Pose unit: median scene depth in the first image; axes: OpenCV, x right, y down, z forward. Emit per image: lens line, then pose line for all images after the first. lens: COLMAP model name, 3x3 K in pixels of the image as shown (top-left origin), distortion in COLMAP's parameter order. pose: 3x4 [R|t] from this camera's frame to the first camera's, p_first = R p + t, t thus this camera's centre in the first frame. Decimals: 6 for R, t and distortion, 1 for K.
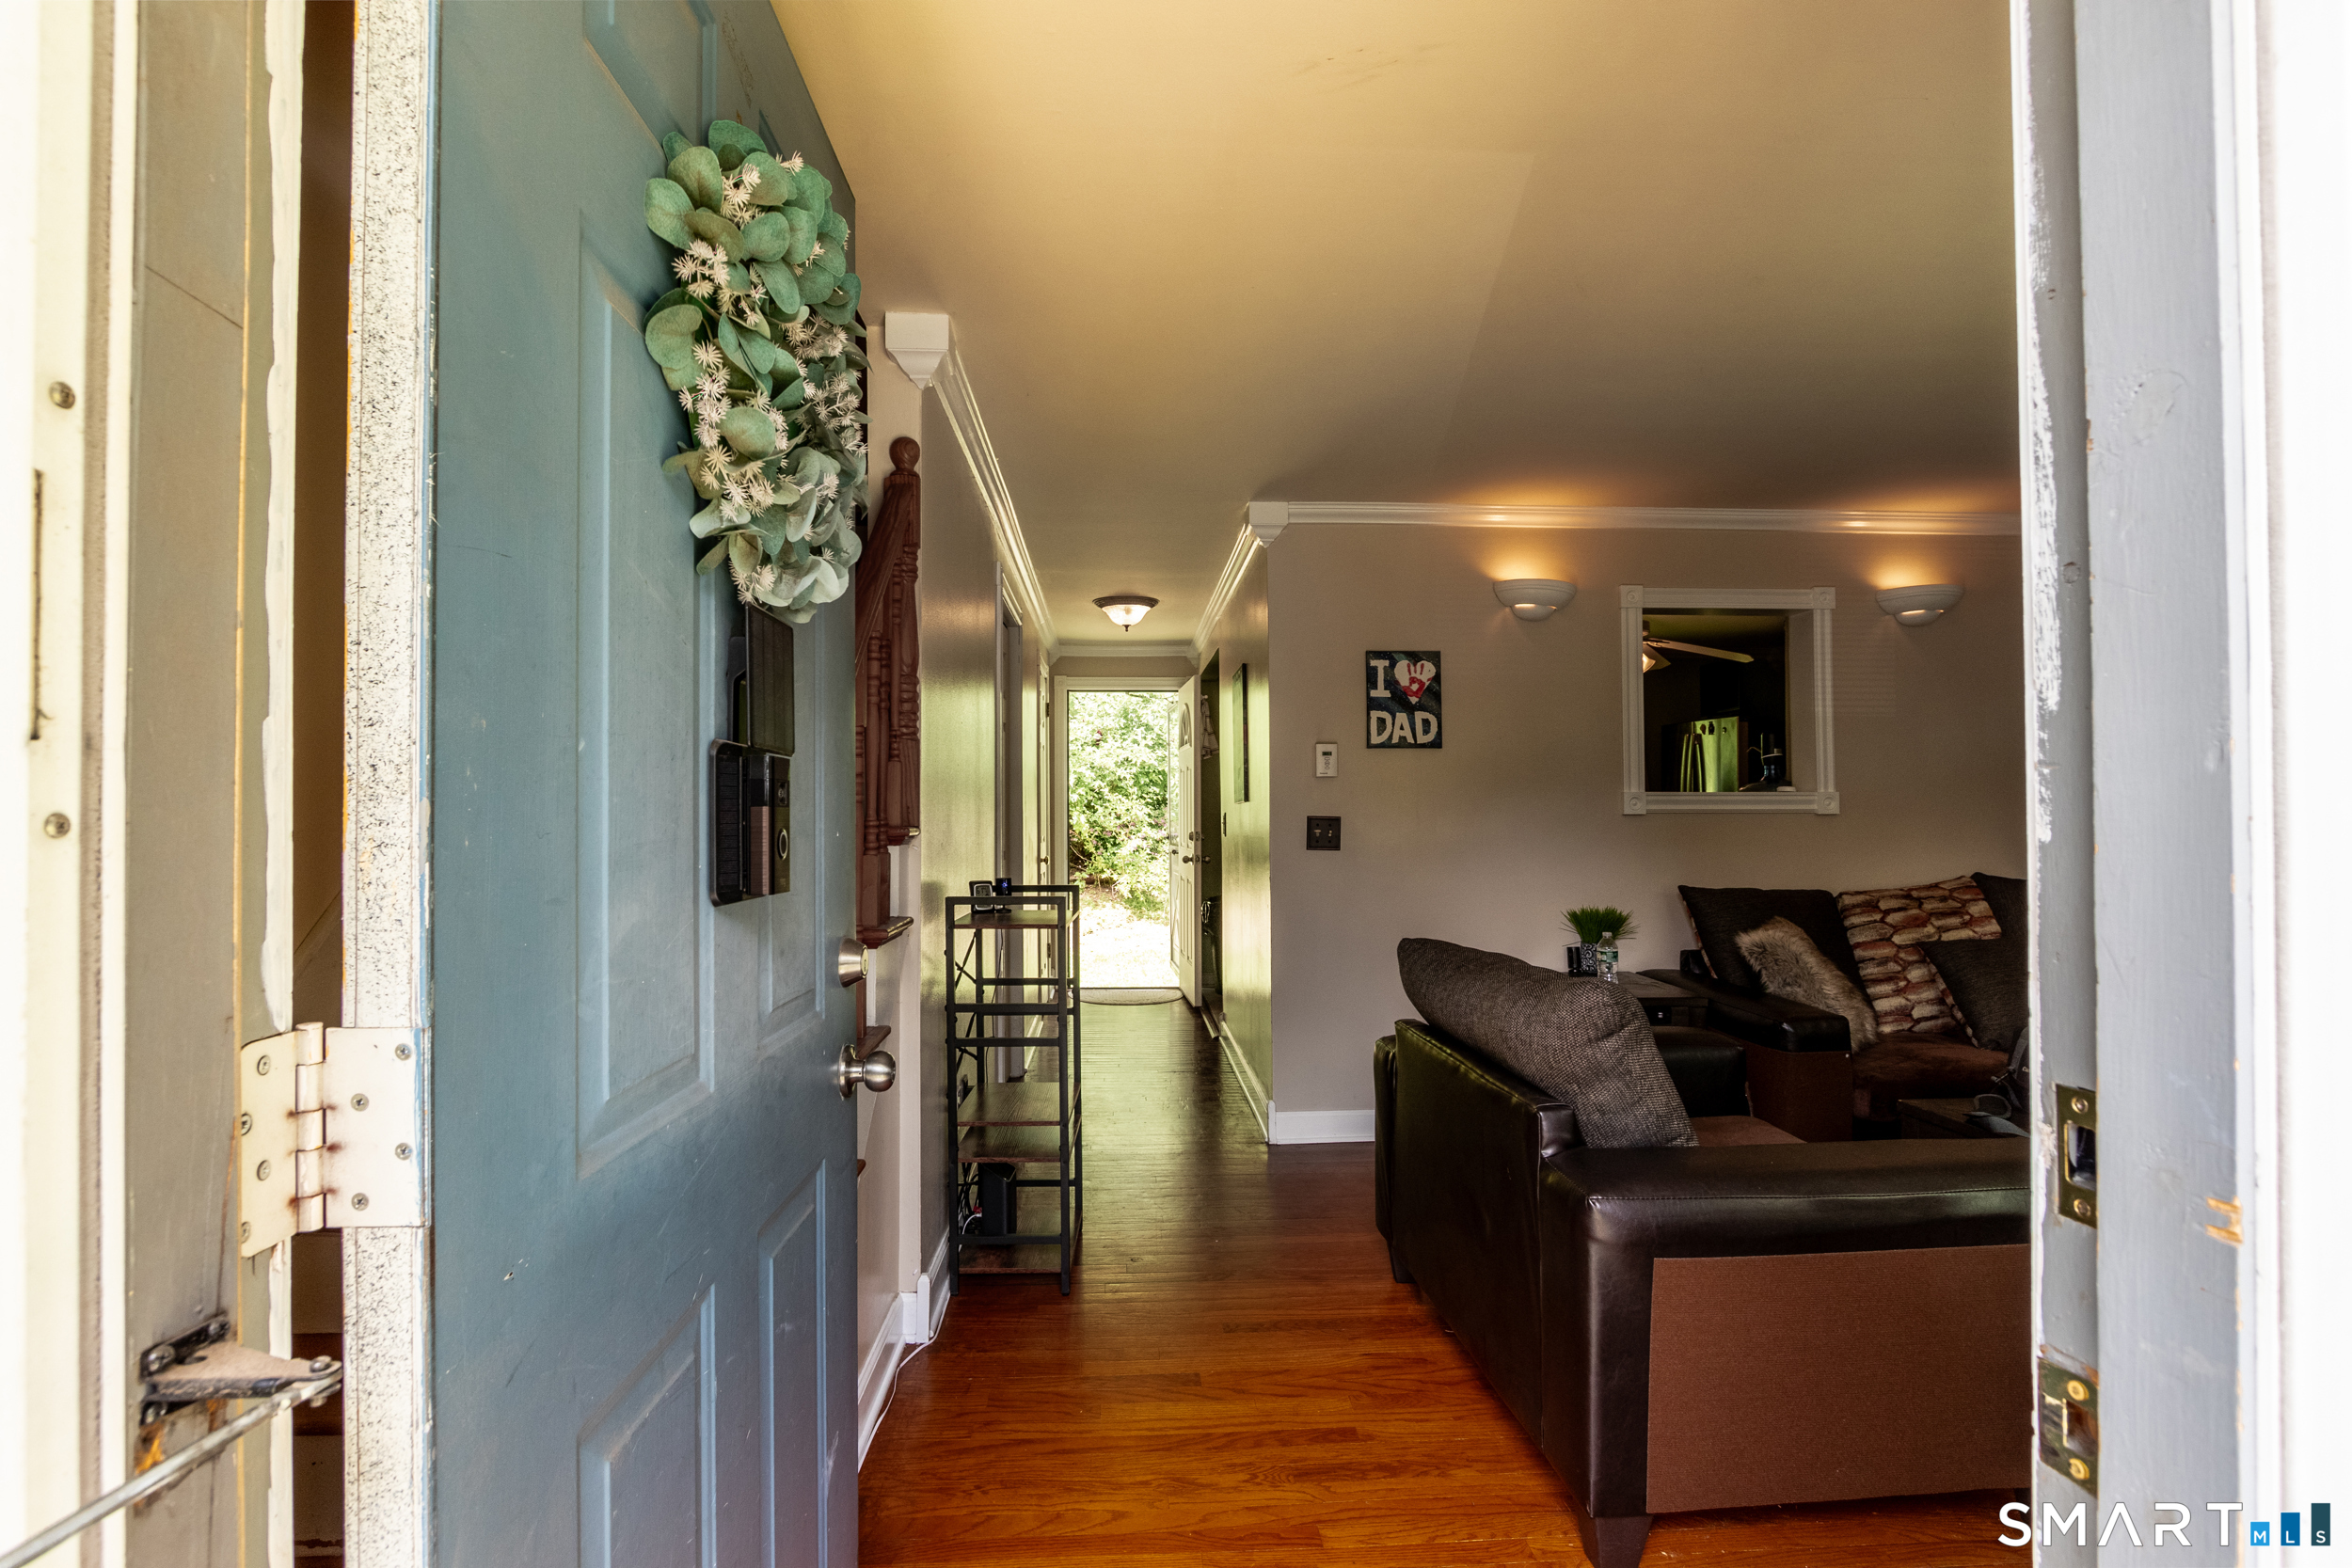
lens RADIAL K [[1154.3, 0, 1176.0], [0, 1154.3, 784.0], [0, 0, 1]] dist [0.011411, -0.000079]
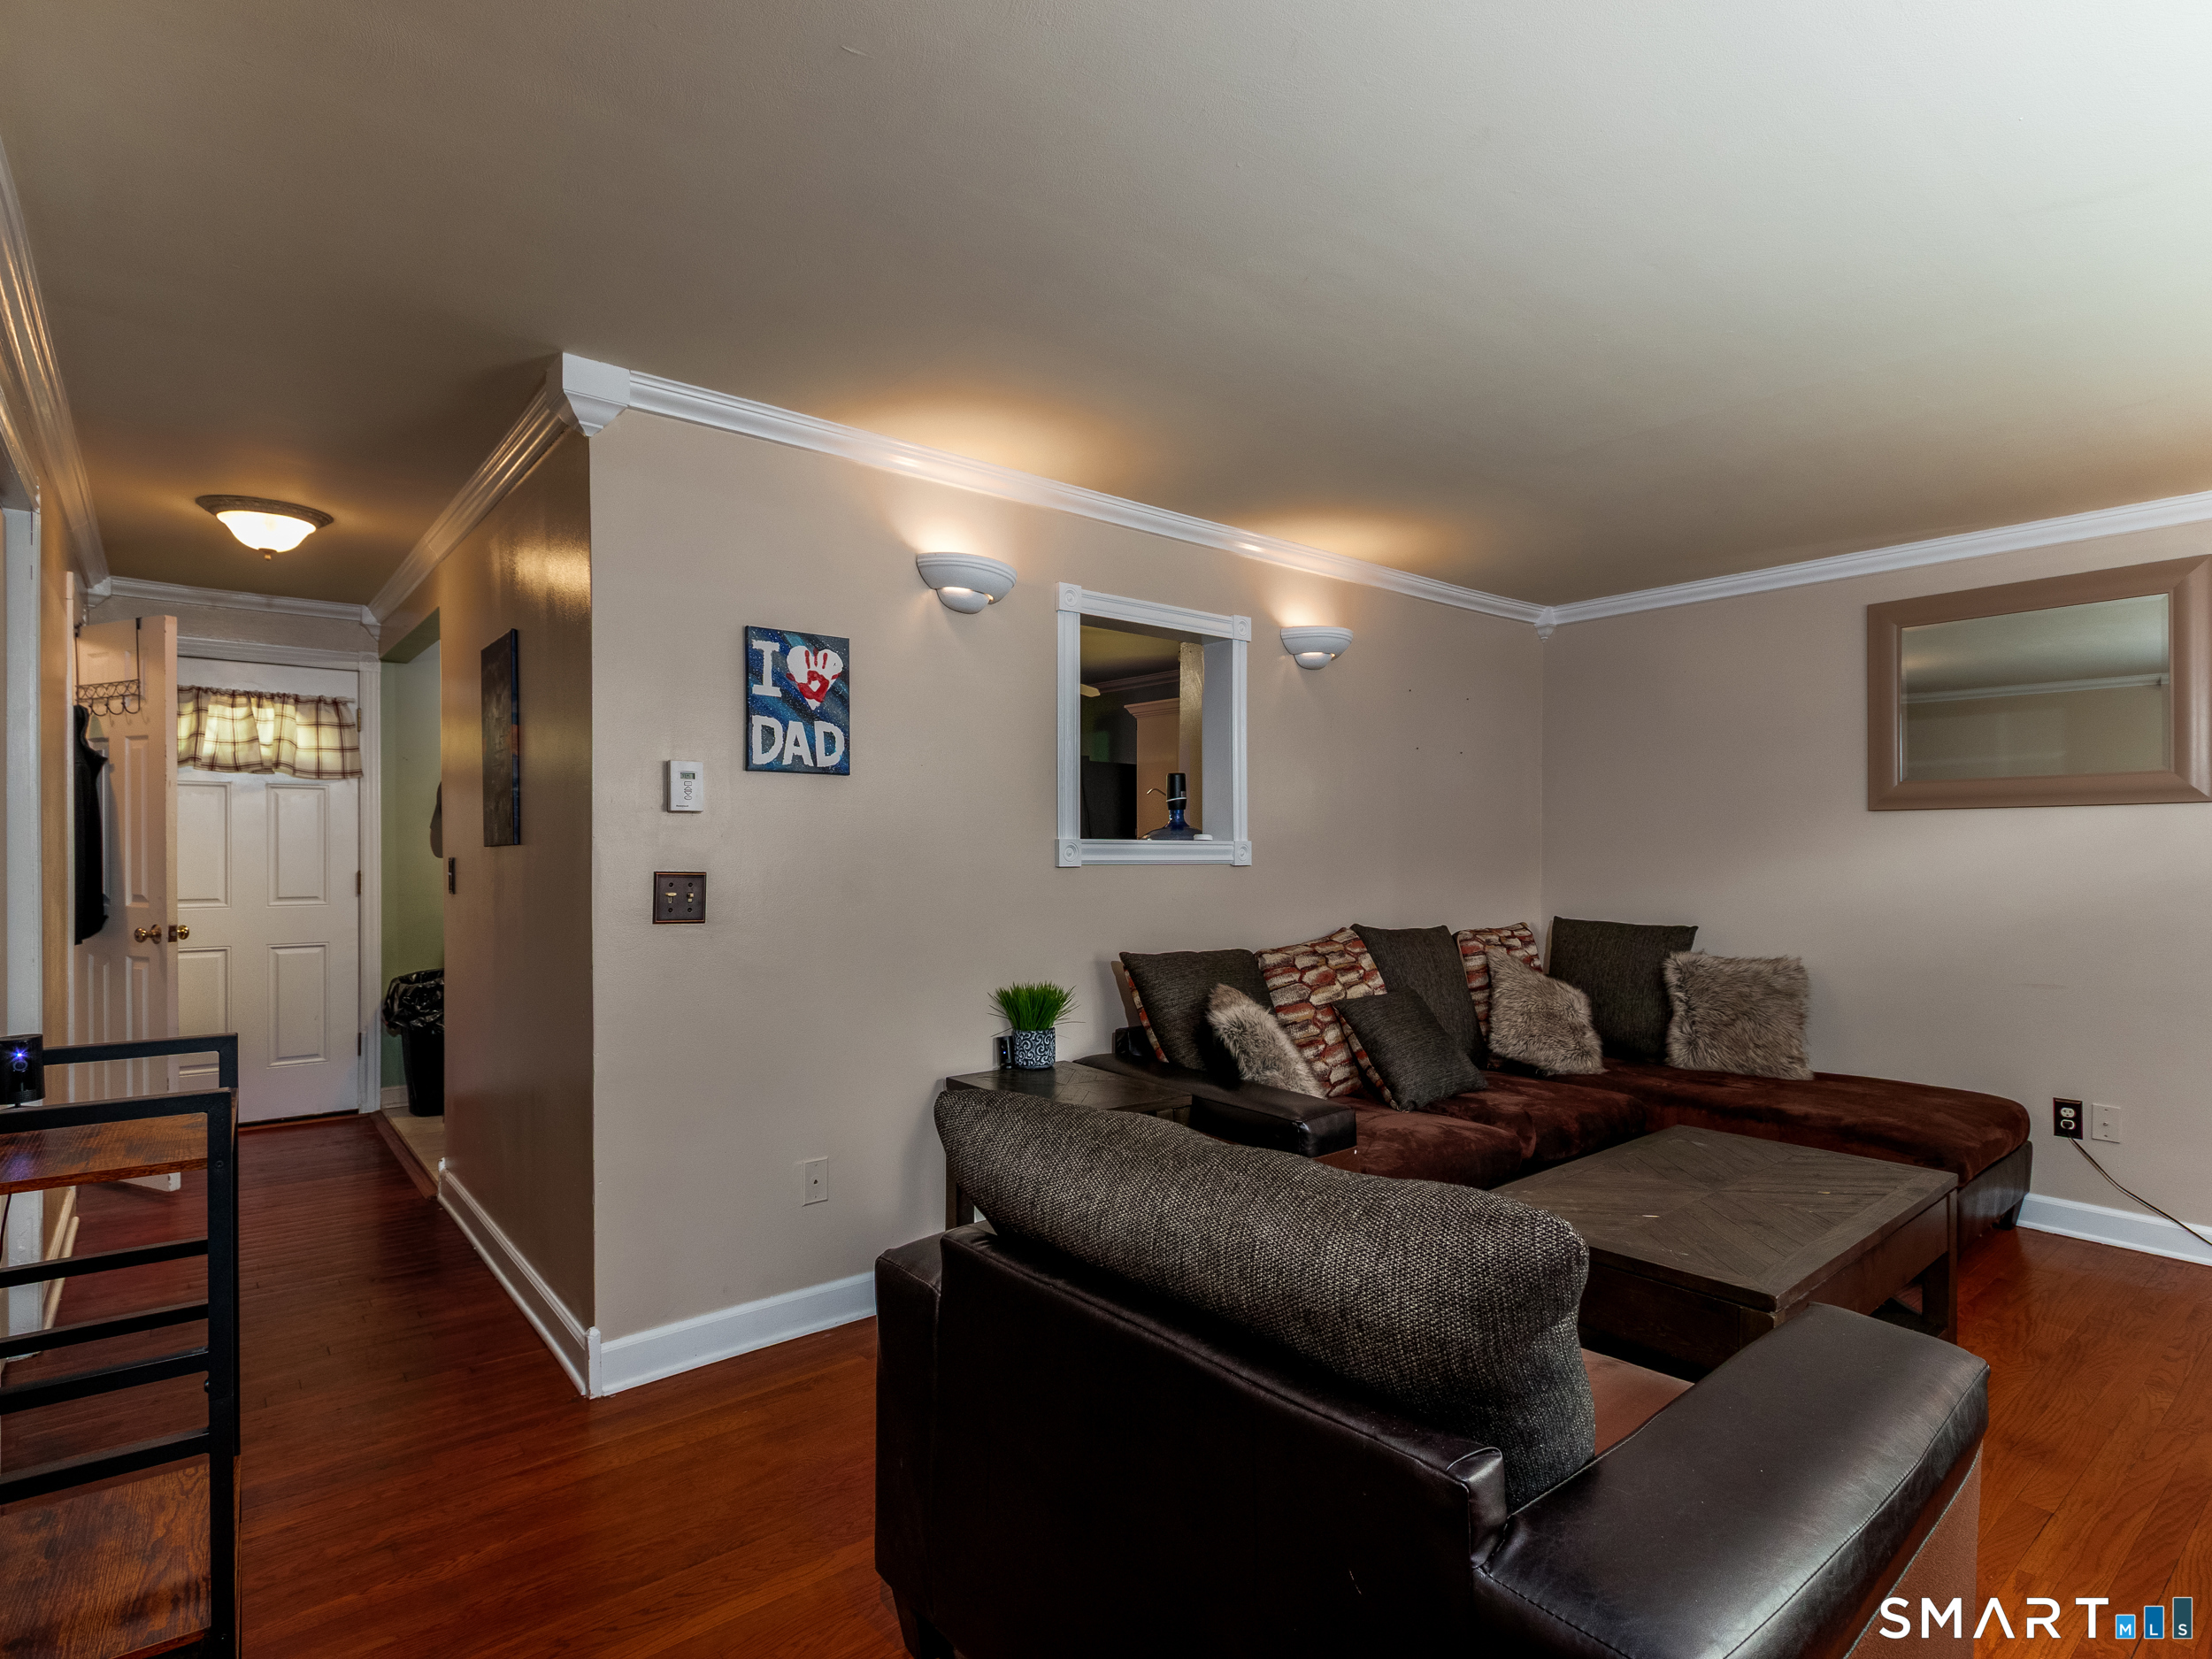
lens RADIAL K [[1157.6, 0, 1108.8], [0, 1157.6, 849.4], [0, 0, 1]] dist [0.002444, 0.001346]
pose [[0.811226, 0.004826, 0.584713, -0.057802], [-0.020076, 0.999606, 0.019603, -0.002437], [-0.584388, -0.027641, 0.811003, 0.326819]]
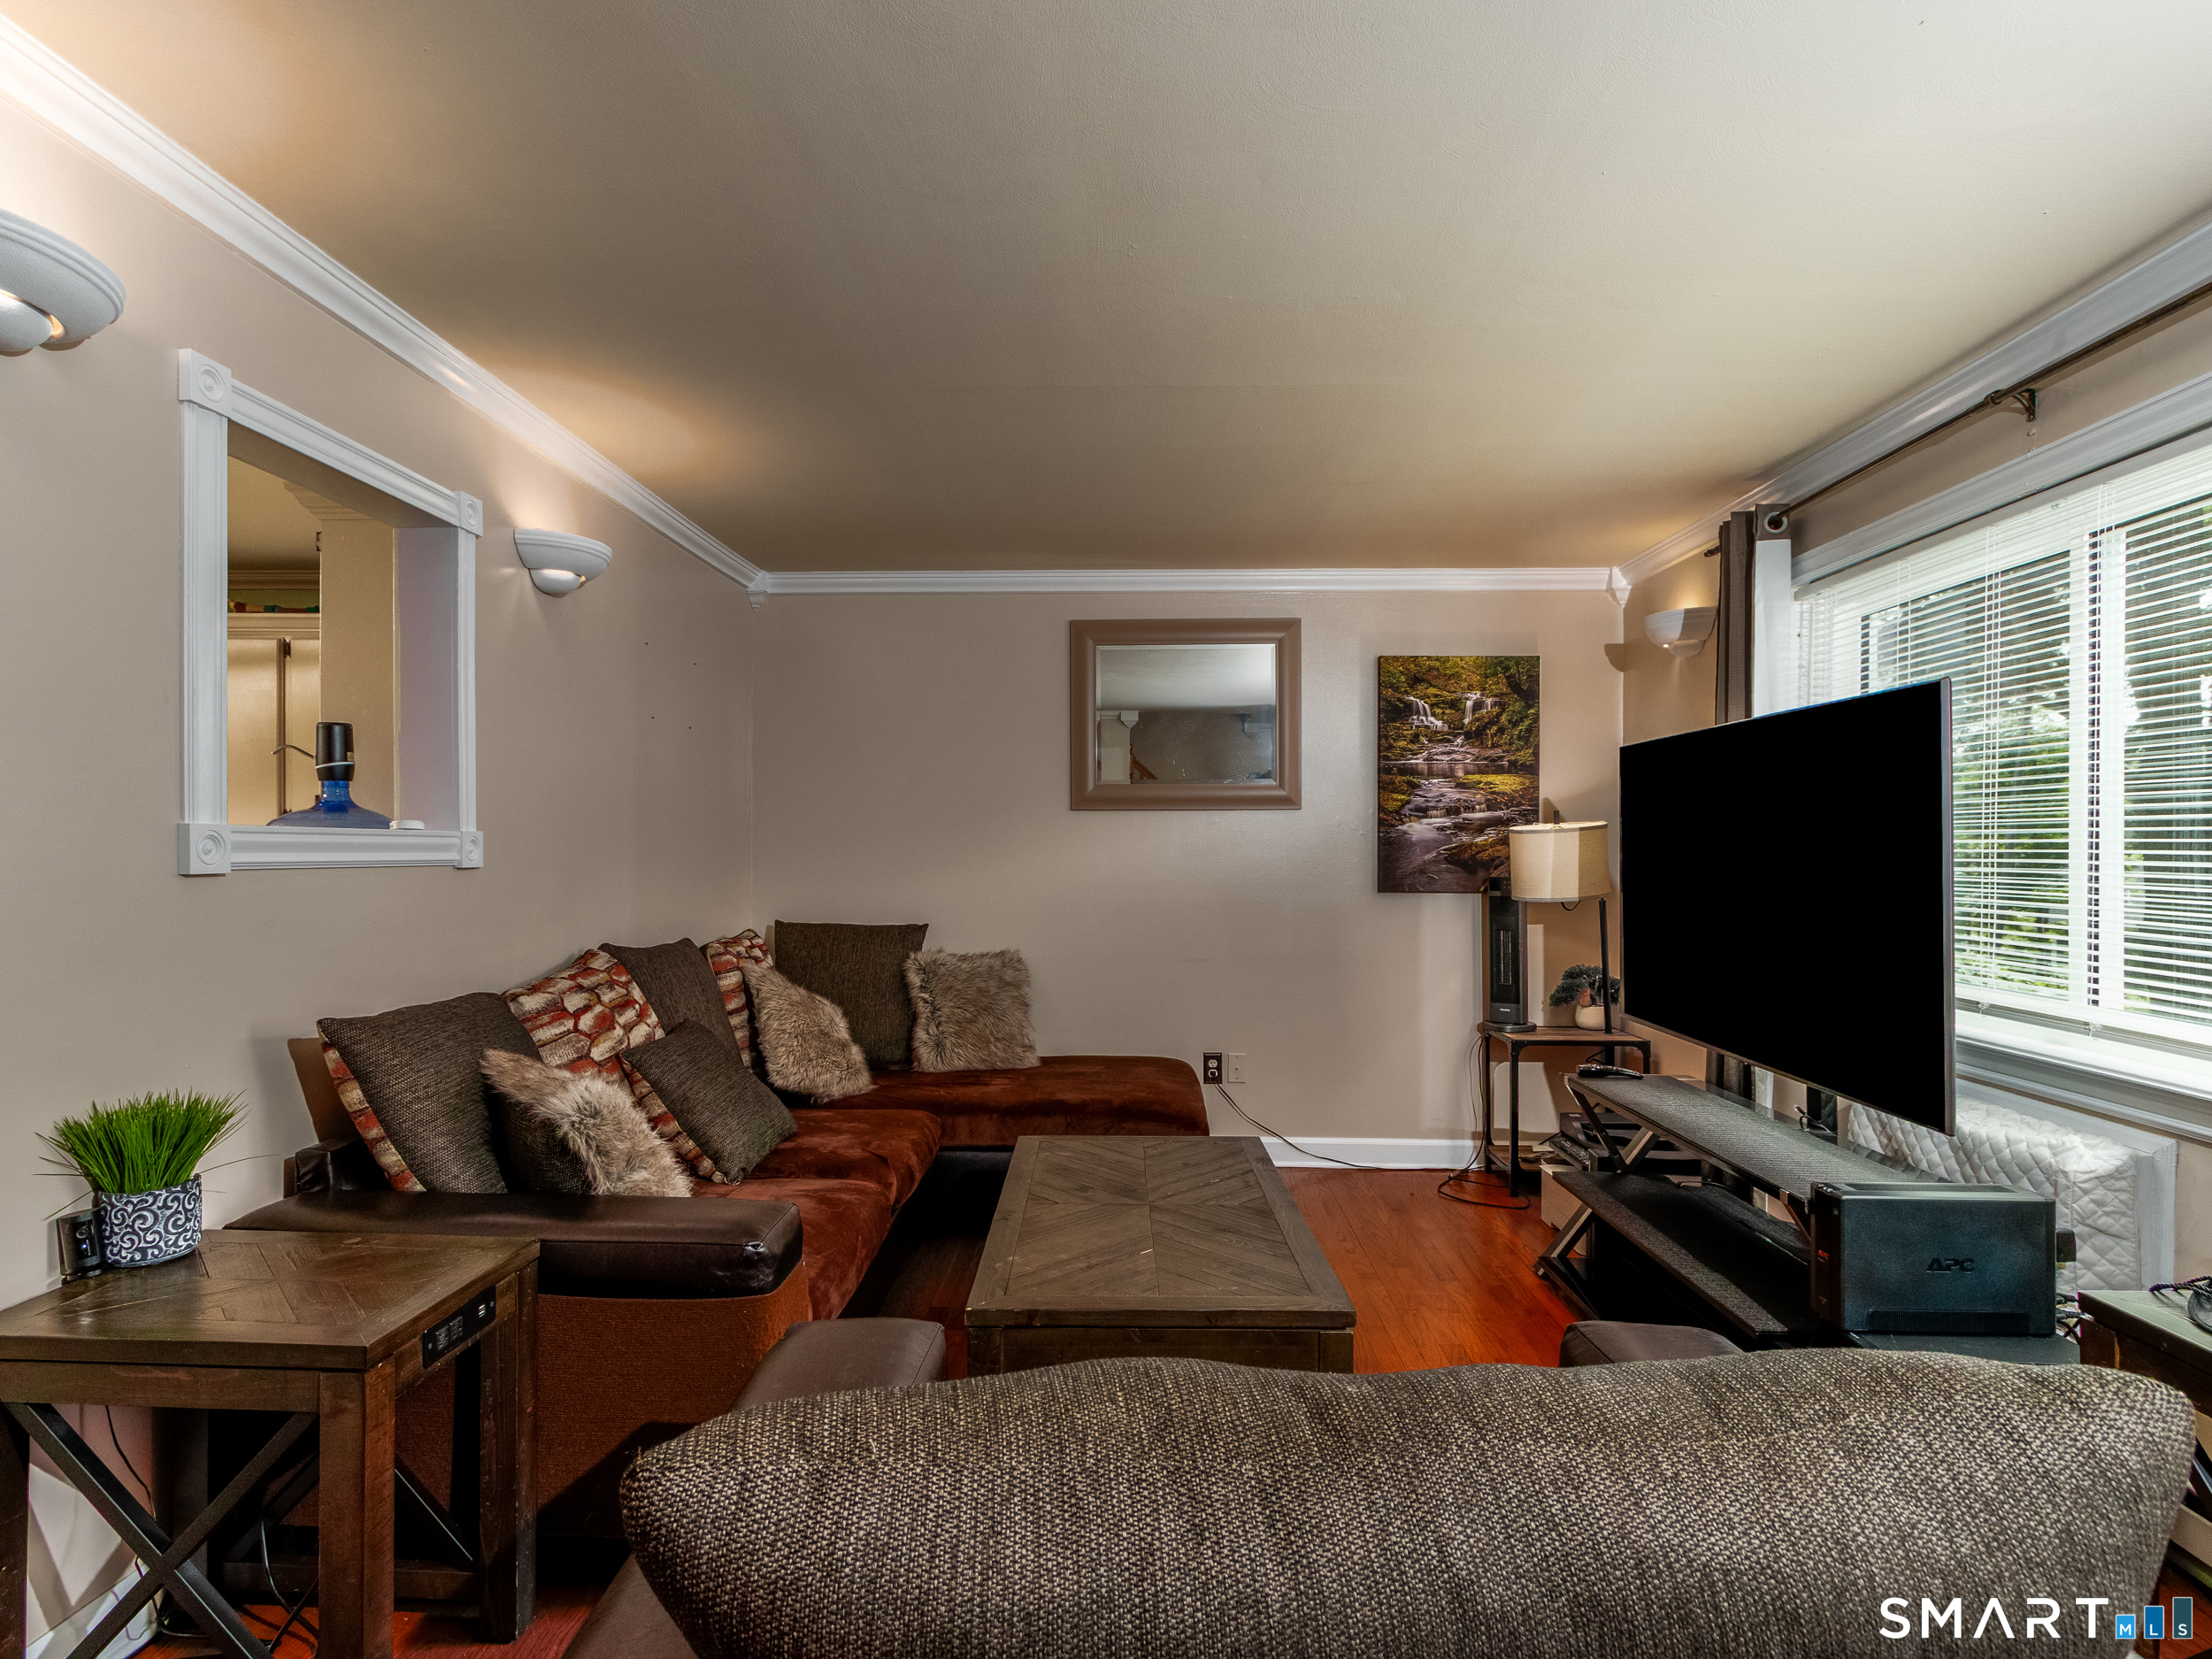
lens RADIAL K [[1157.6, 0, 1108.8], [0, 1157.6, 849.4], [0, 0, 1]] dist [0.002444, 0.001346]
pose [[0.090207, 0.002962, 0.995919, -0.018508], [-0.029580, 0.999562, -0.000294, 0.006834], [-0.995484, -0.029432, 0.090255, 0.619240]]
